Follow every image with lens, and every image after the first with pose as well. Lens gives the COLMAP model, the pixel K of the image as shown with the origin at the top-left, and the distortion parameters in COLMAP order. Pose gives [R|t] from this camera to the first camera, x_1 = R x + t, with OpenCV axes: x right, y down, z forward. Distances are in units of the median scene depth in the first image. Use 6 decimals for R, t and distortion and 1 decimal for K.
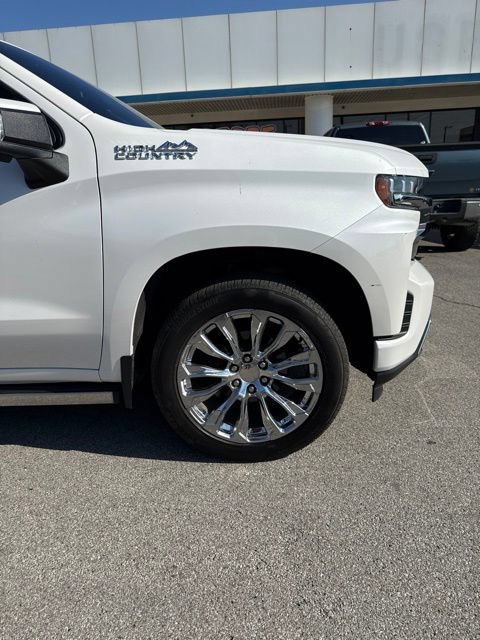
lens RADIAL K [[453.4, 0, 235.7], [0, 453.4, 321.8], [0, 0, 1]] dist [0.046390, -0.053836]
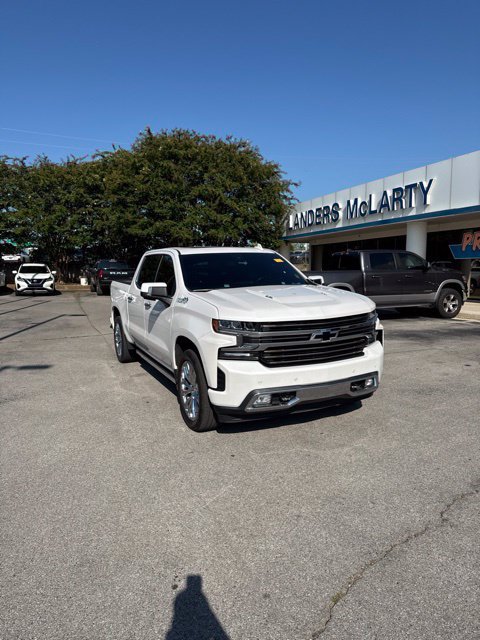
lens RADIAL K [[453.4, 0, 240.6], [0, 453.4, 320.4], [0, 0, 1]] dist [0.046390, -0.053836]
pose [[0.438435, 0.138813, -0.887979, 2.193235], [-0.264911, 0.964067, 0.019910, -0.348014], [0.858835, 0.226506, 0.459454, 0.026532]]
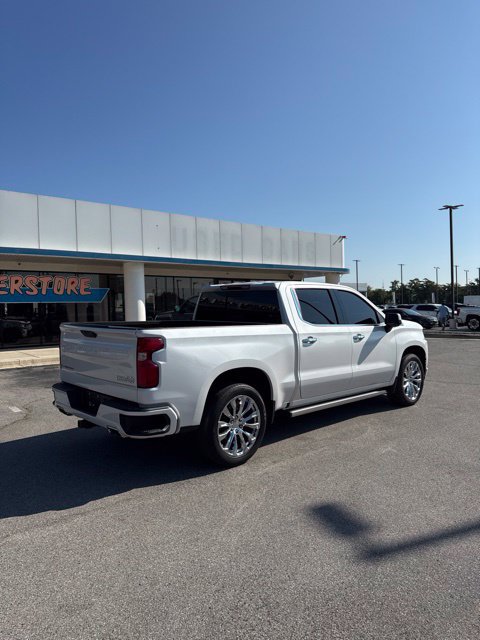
lens RADIAL K [[453.4, 0, 239.6], [0, 453.4, 309.7], [0, 0, 1]] dist [0.046390, -0.053836]
pose [[0.716761, 0.026366, 0.696820, -3.581067], [0.188911, 0.954574, -0.230435, 0.164426], [-0.671242, 0.296804, 0.679221, -0.781320]]
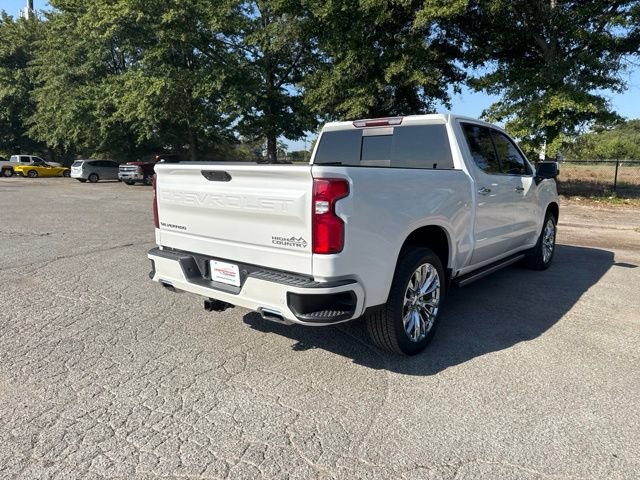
lens RADIAL K [[453.4, 0, 324.0], [0, 453.4, 241.1], [0, 0, 1]] dist [0.046390, -0.053836]
pose [[0.617558, -0.079892, 0.782457, -3.516409], [0.205538, 0.976651, -0.062501, -0.004898], [-0.759194, 0.199423, 0.619560, 0.151041]]
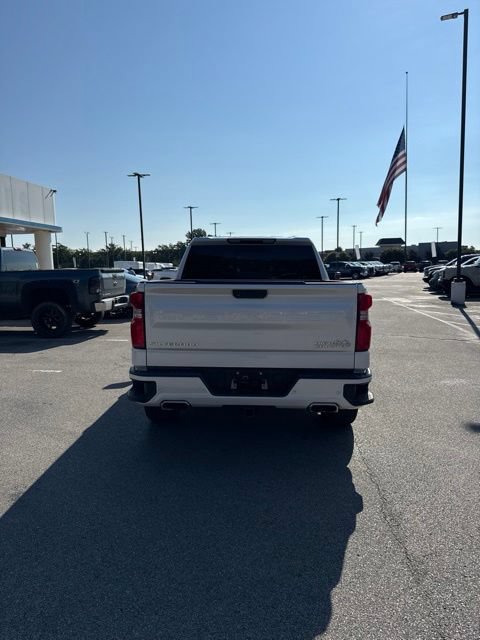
lens RADIAL K [[453.4, 0, 238.1], [0, 453.4, 319.1], [0, 0, 1]] dist [0.046390, -0.053836]
pose [[0.027013, -0.072148, 0.997028, -4.240726], [0.298478, 0.952476, 0.060837, -0.425511], [-0.954034, 0.295947, 0.047264, 1.348655]]
